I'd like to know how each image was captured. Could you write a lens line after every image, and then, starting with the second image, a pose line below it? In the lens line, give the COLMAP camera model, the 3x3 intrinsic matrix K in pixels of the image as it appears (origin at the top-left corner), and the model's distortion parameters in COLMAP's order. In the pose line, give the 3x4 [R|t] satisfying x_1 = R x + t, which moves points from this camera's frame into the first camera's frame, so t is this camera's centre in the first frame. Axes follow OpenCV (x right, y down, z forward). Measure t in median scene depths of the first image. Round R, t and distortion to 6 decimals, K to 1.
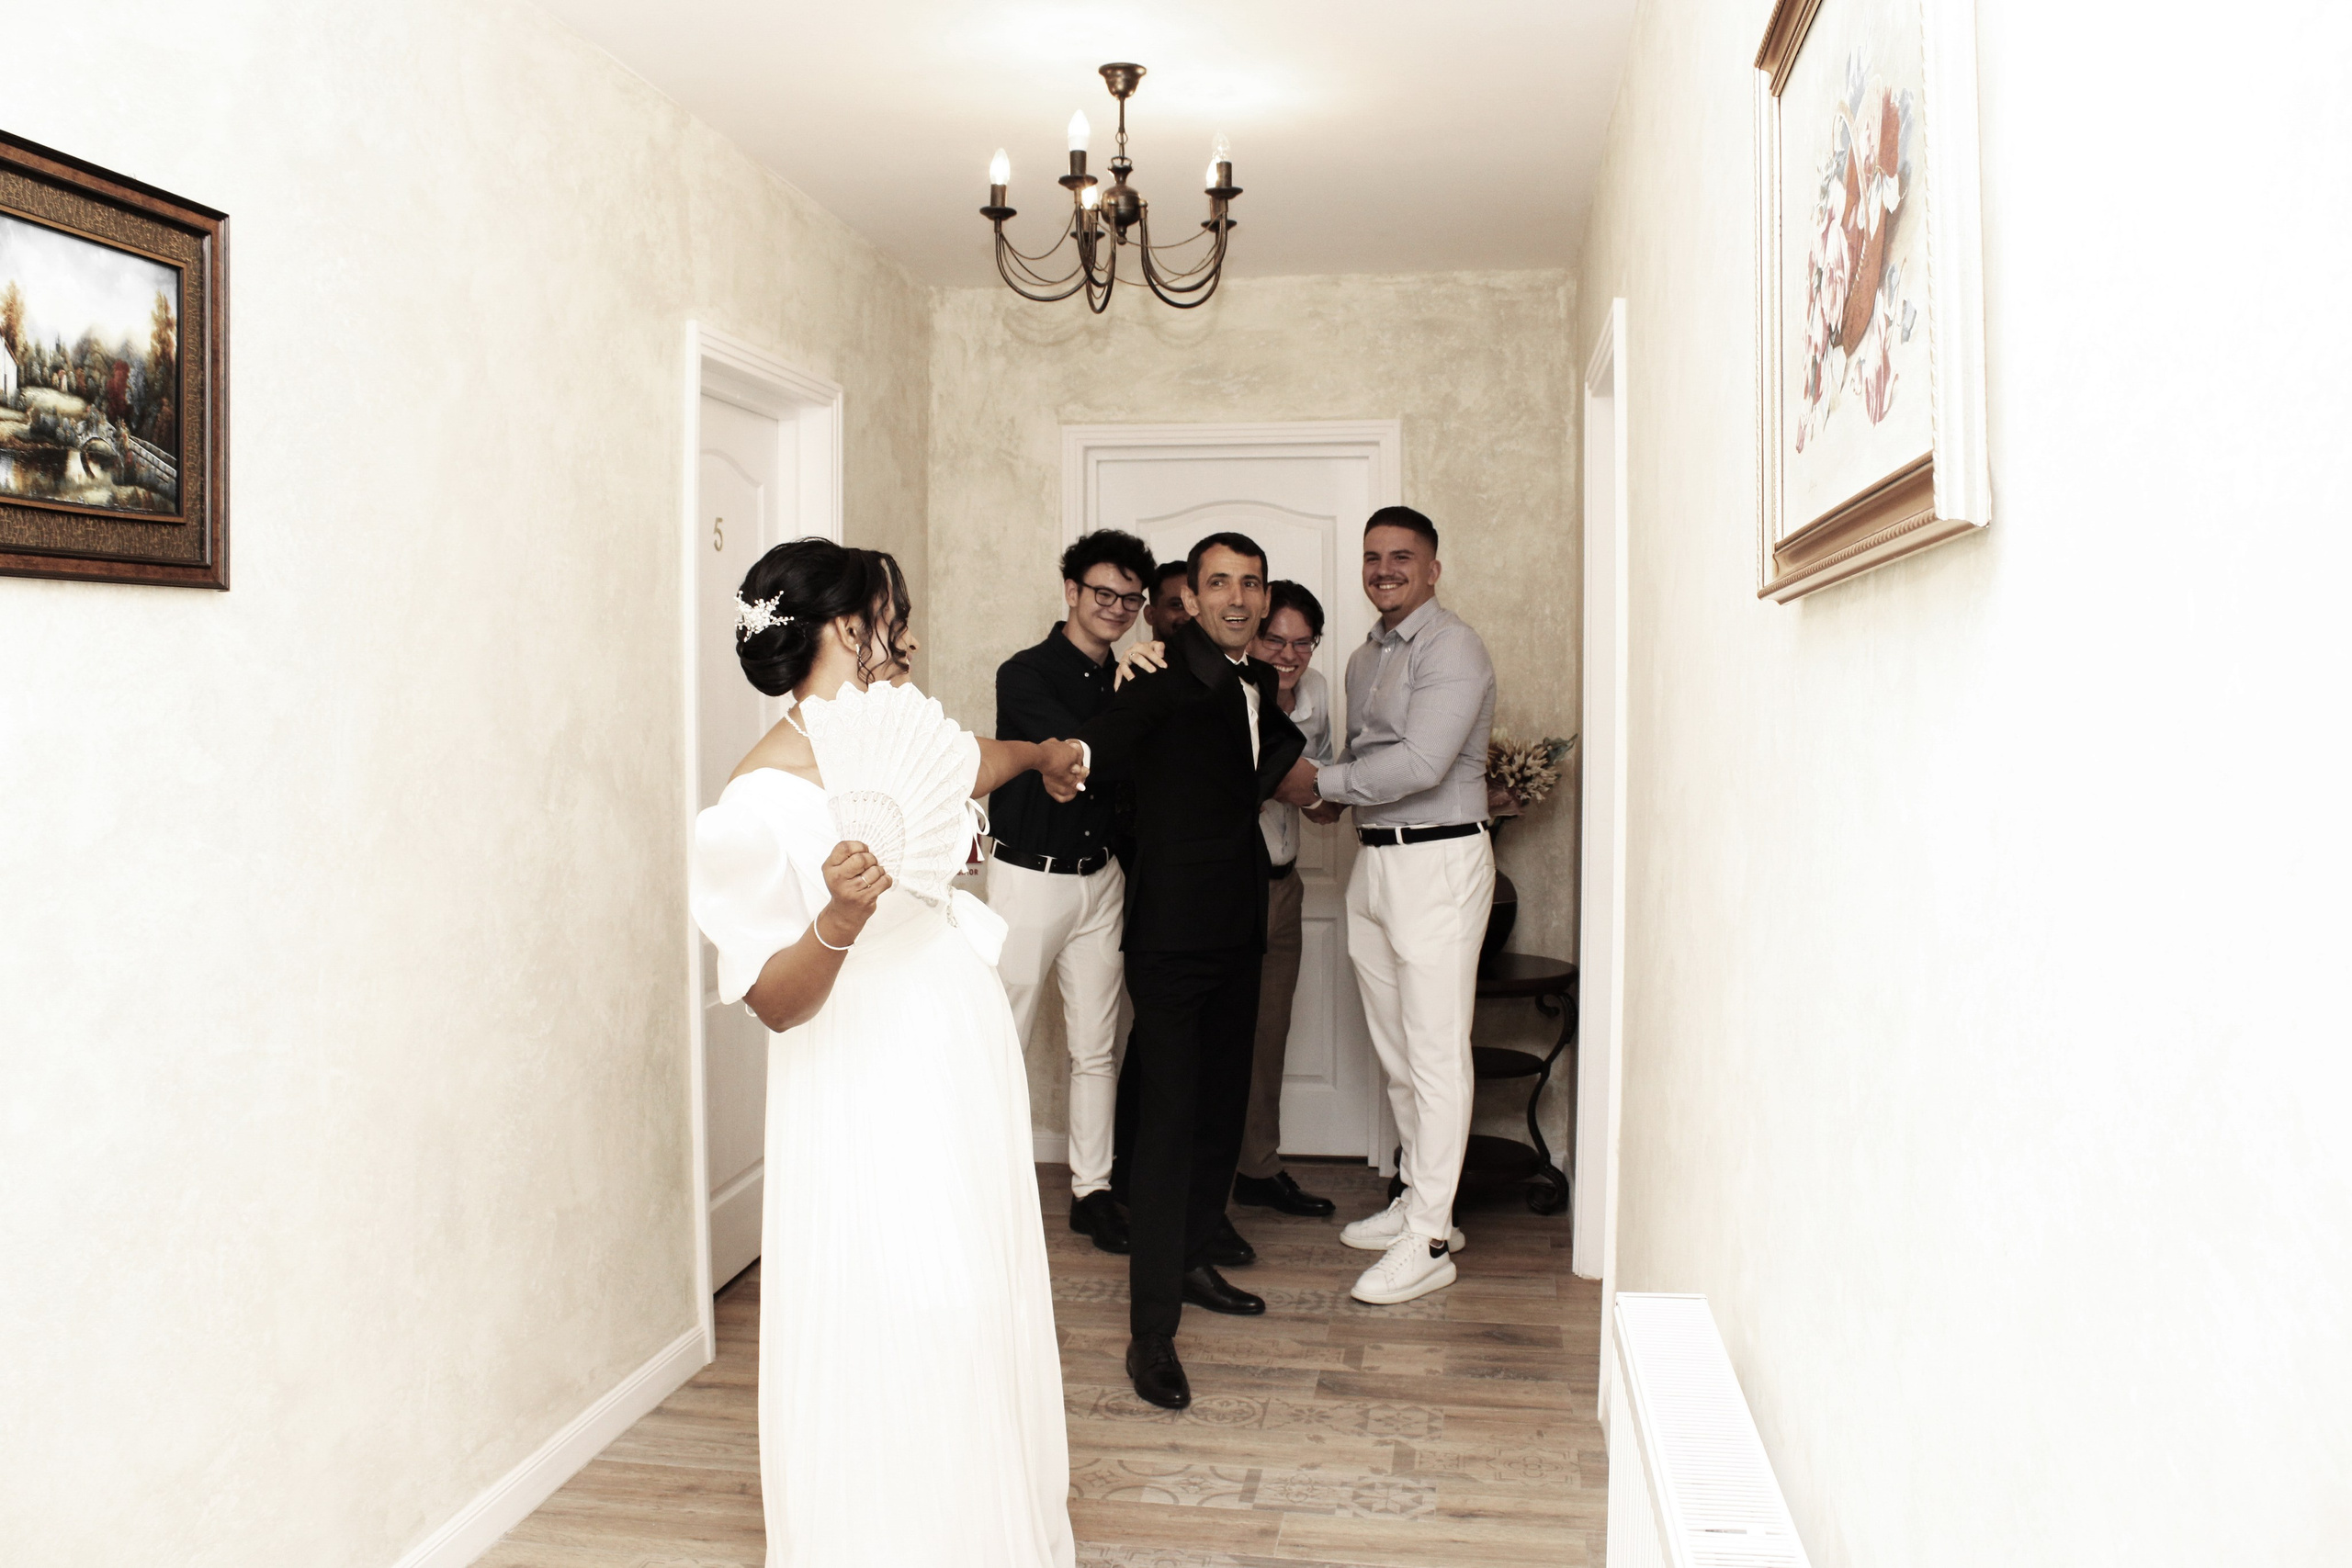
lens RADIAL K [[1965.2, 0, 1178.0], [0, 1965.2, 788.2], [0, 0, 1]] dist [-0.164521, 0.147441]
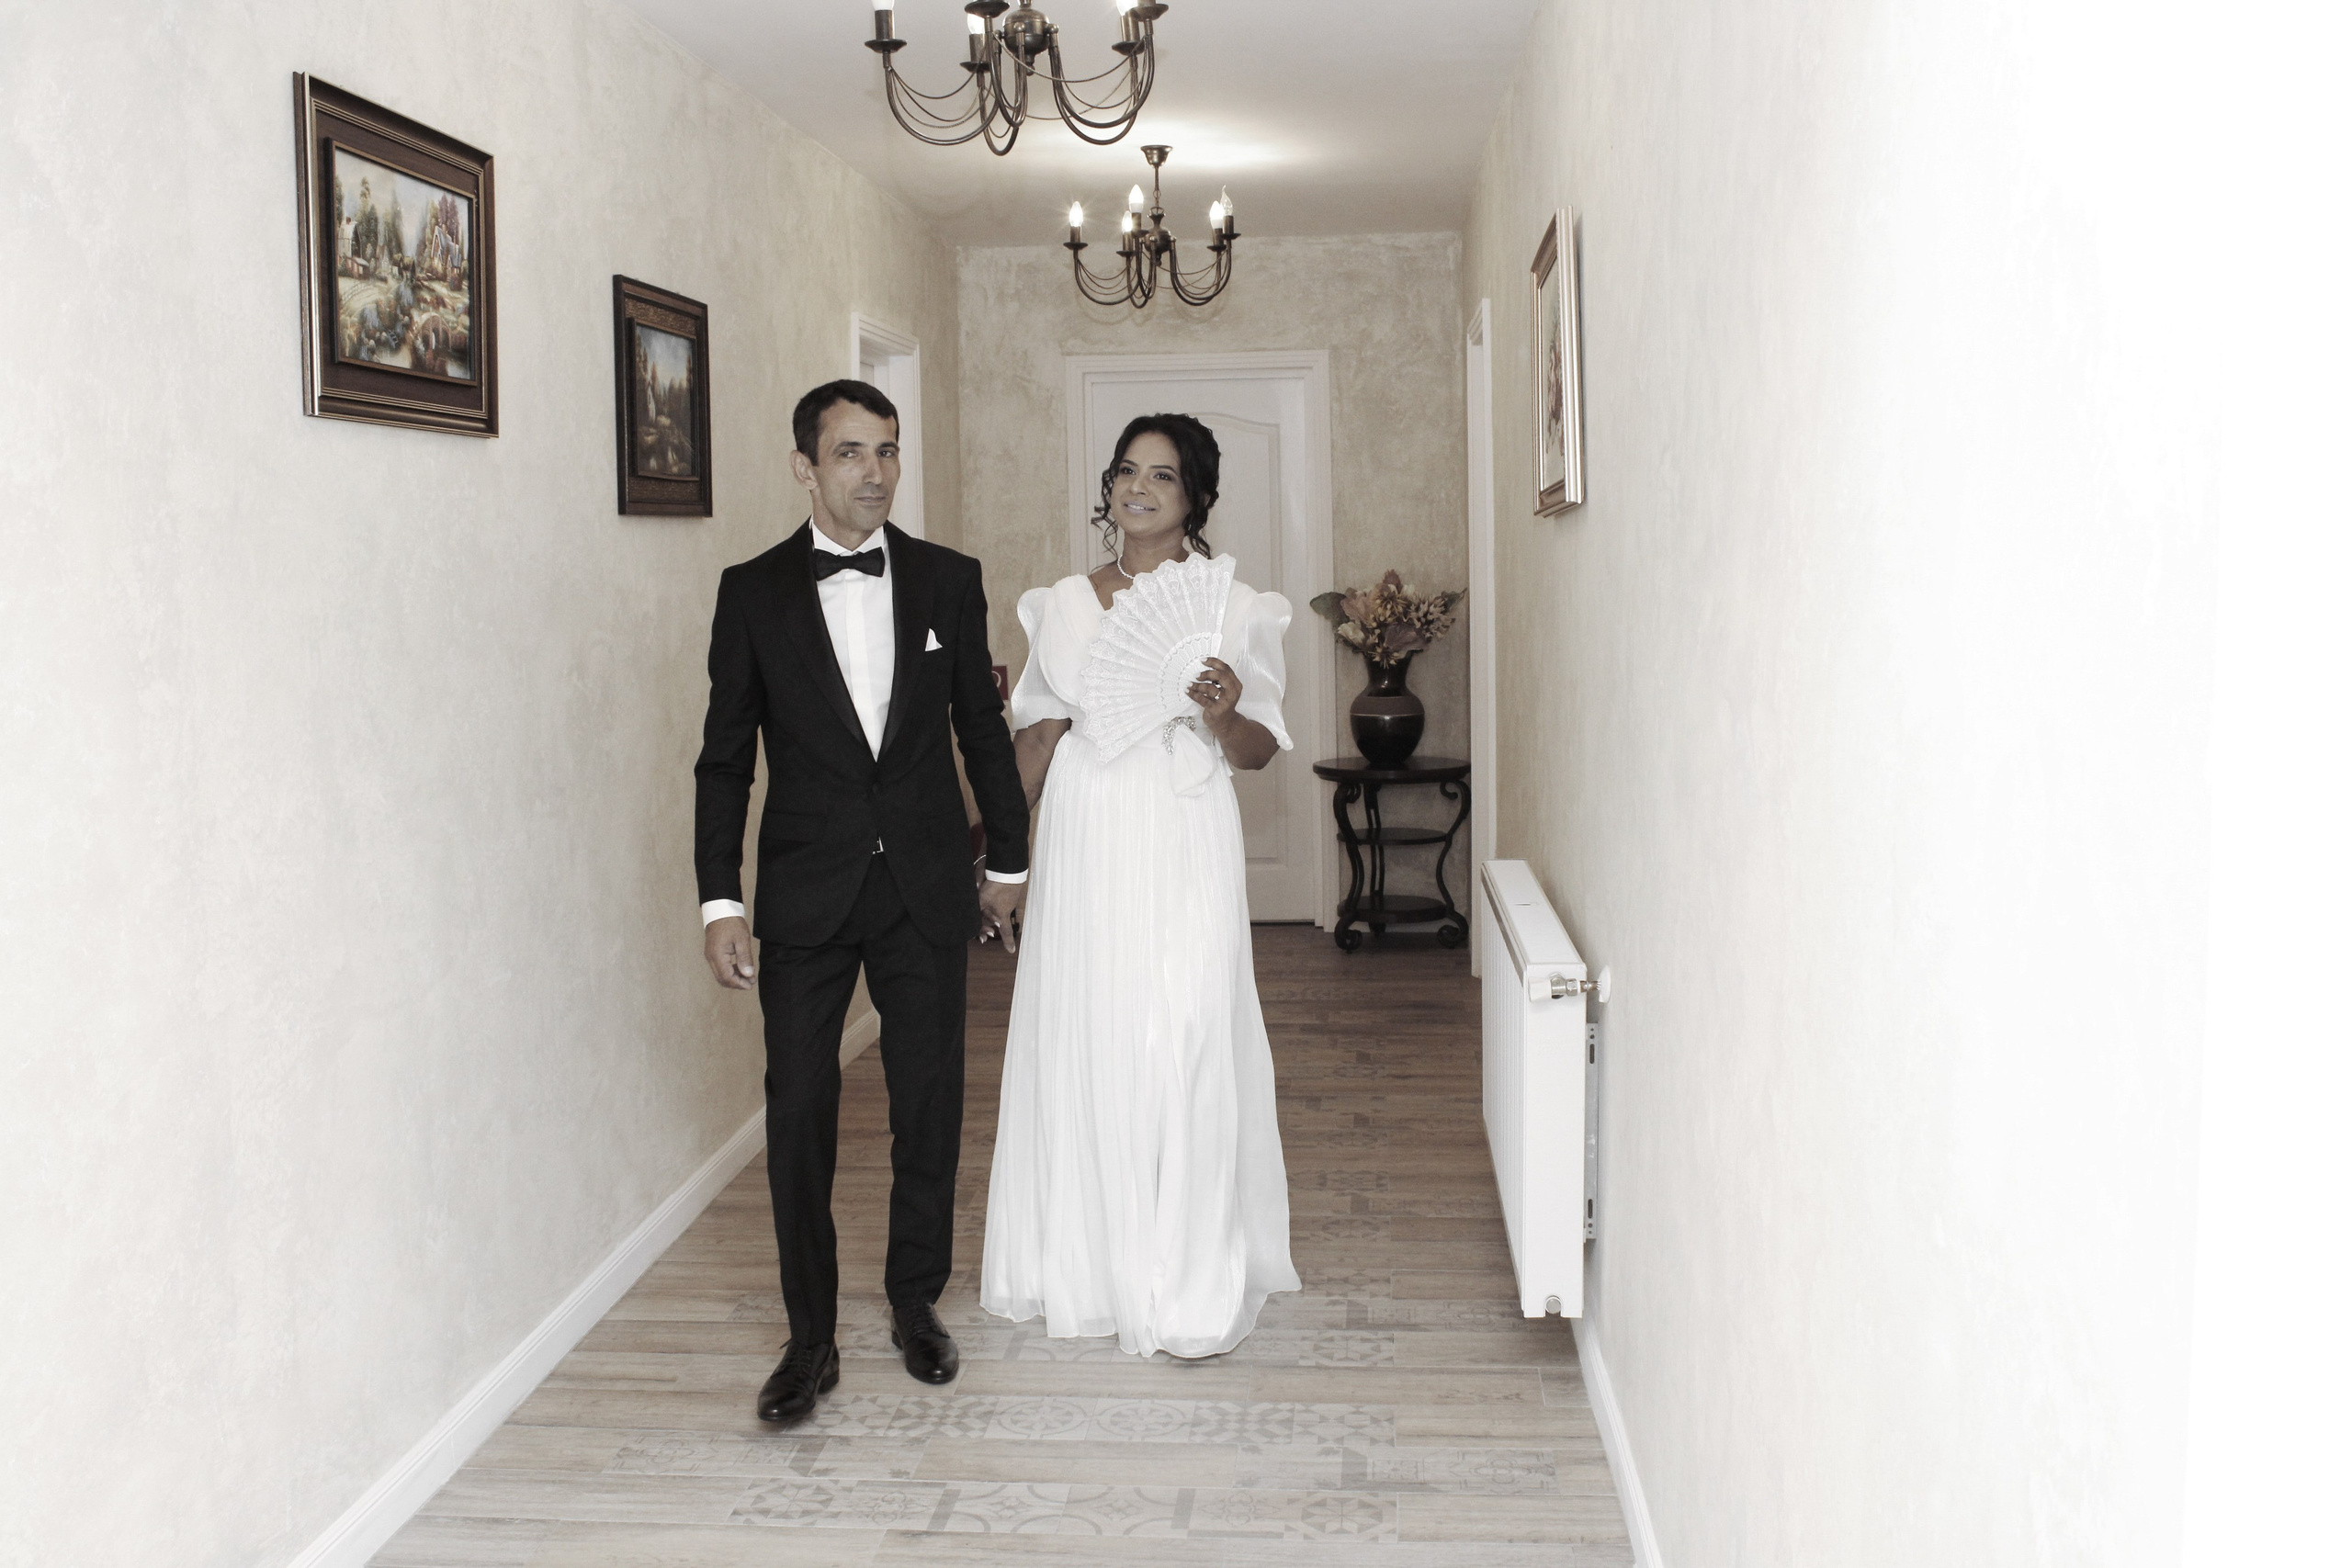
lens RADIAL K [[2267.0, 0, 1183.6], [0, 2267.0, 787.5], [0, 0, 1]] dist [-0.133872, 0.154261]
pose [[0.997342, -0.027407, 0.067505, -0.132398], [0.023942, 0.998380, 0.051613, 0.032832], [-0.068810, -0.049860, 0.996383, -0.730180]]
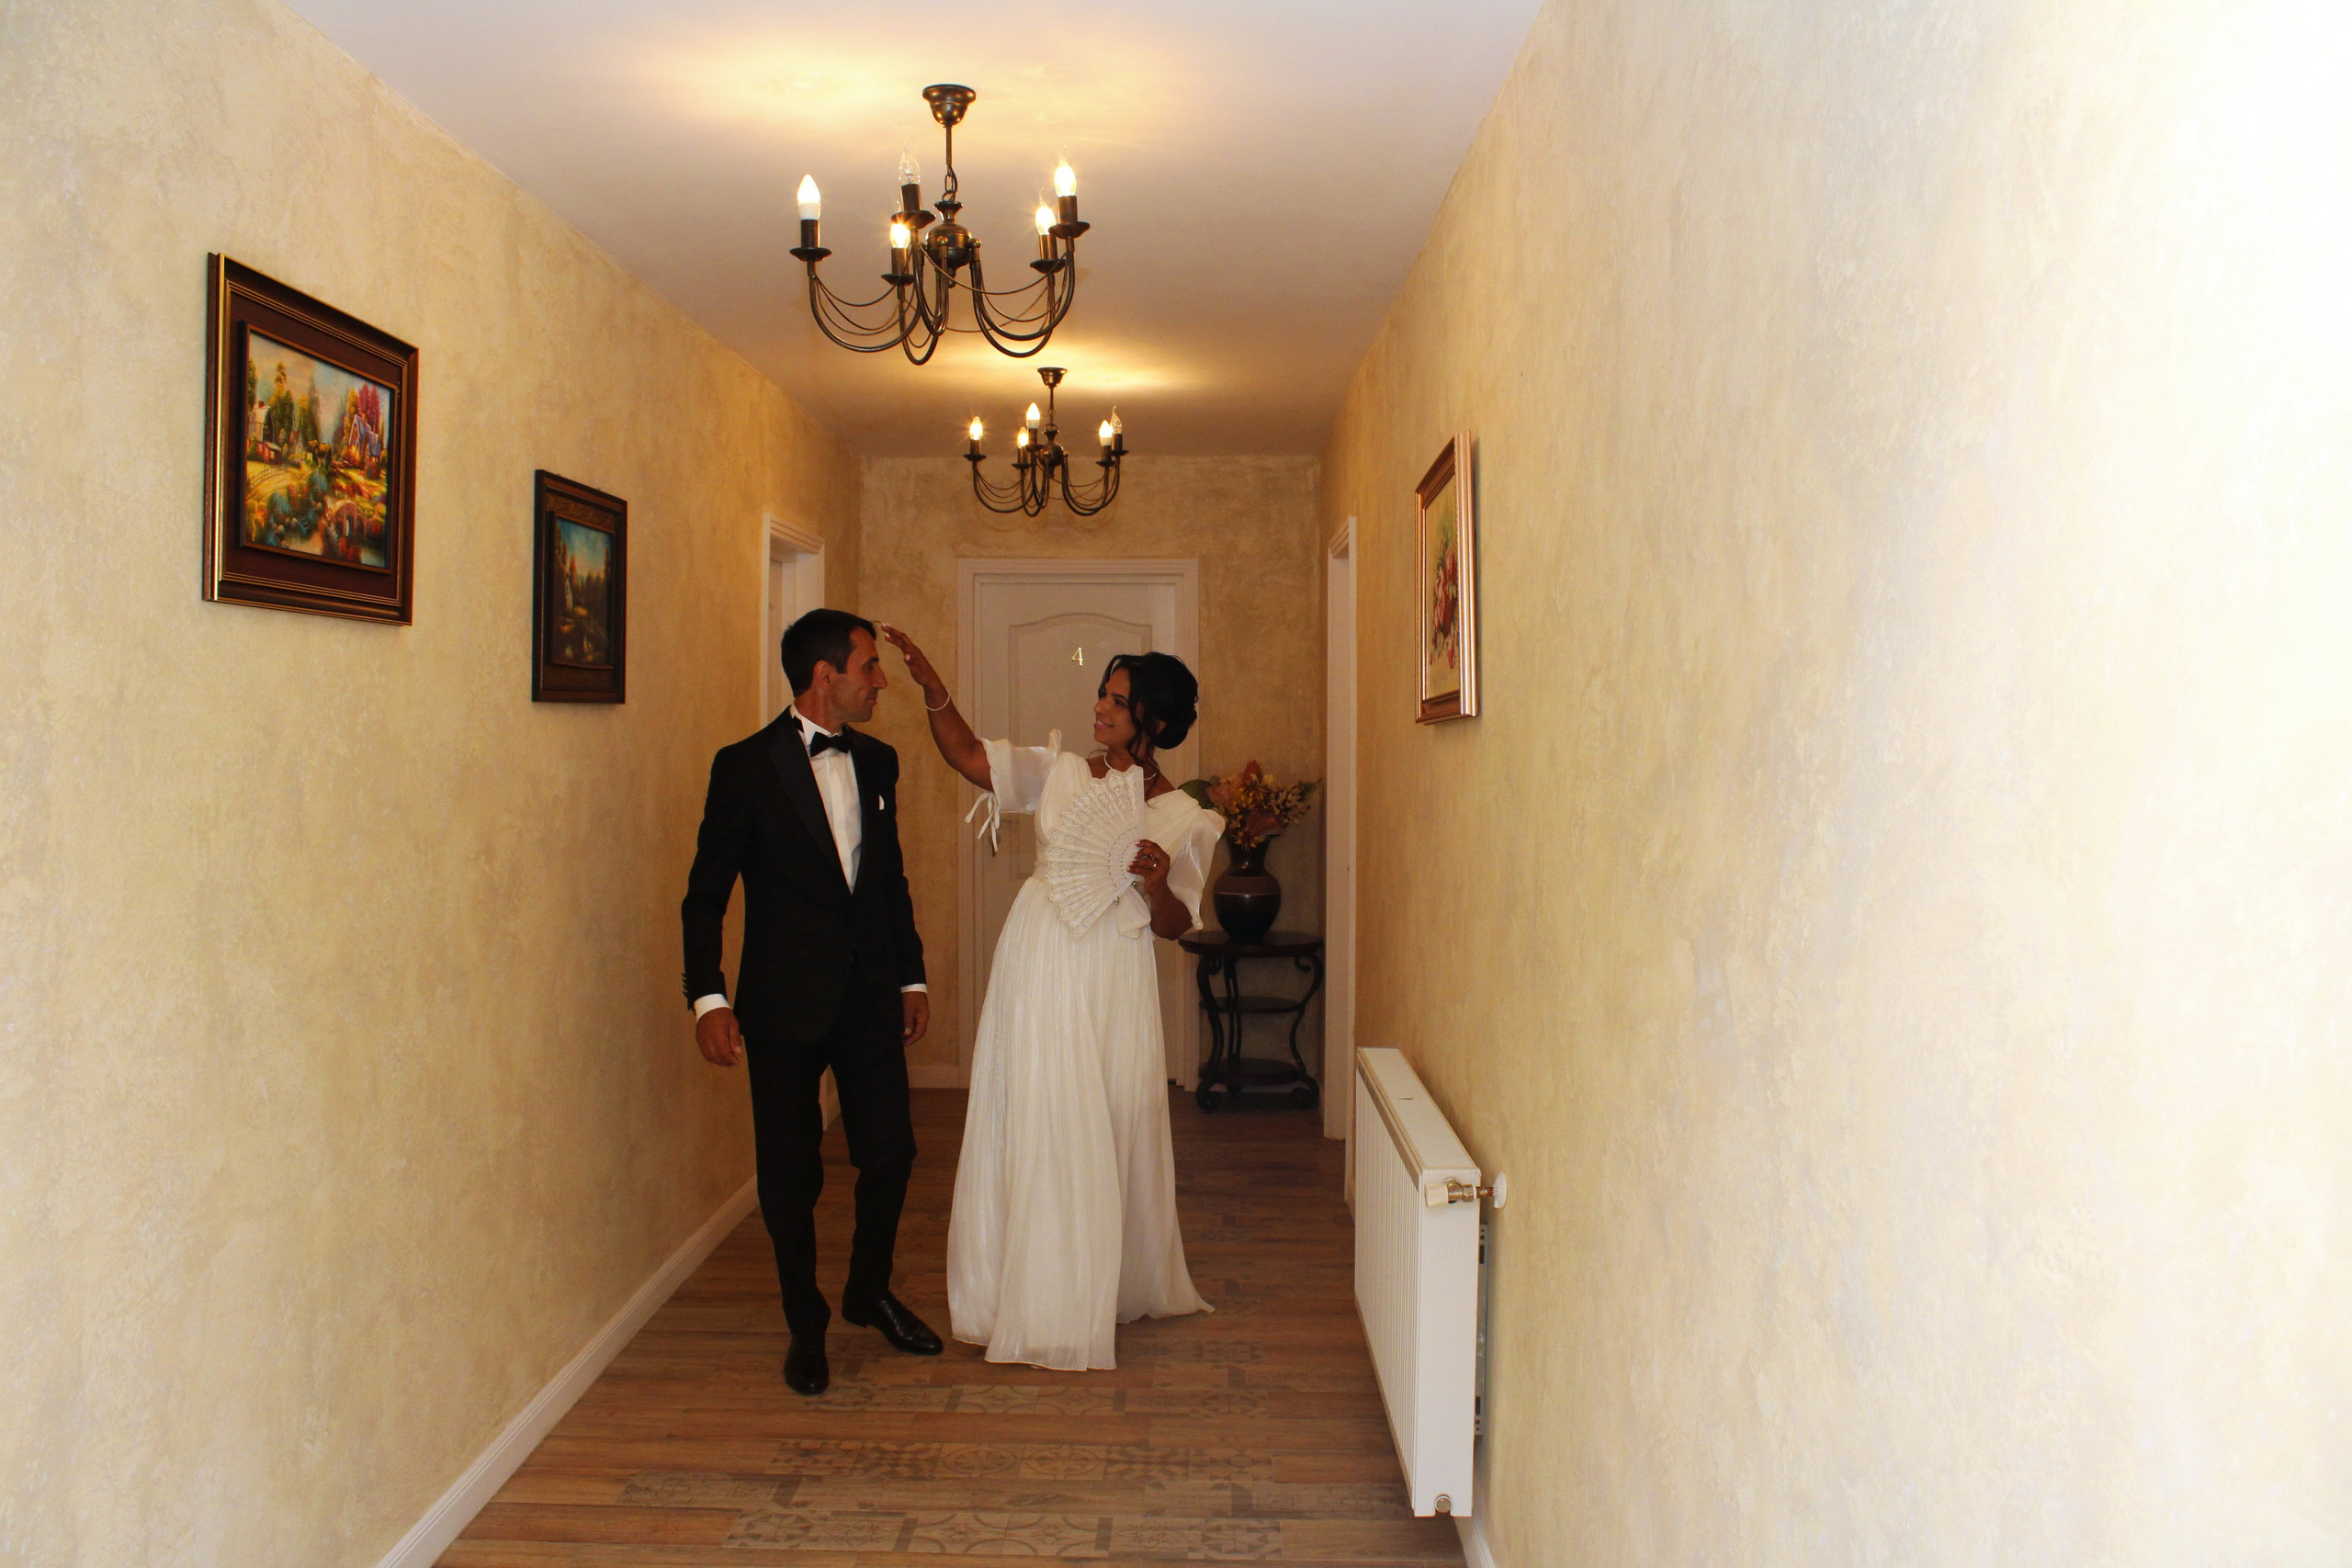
lens RADIAL K [[1967.5, 0, 1181.7], [0, 1967.5, 788.4], [0, 0, 1]] dist [-0.166498, 0.148733]
pose [[0.990049, -0.001671, 0.140715, -0.145207], [0.004653, 0.999771, -0.020869, 0.013482], [-0.140648, 0.021316, 0.989830, -0.605075]]
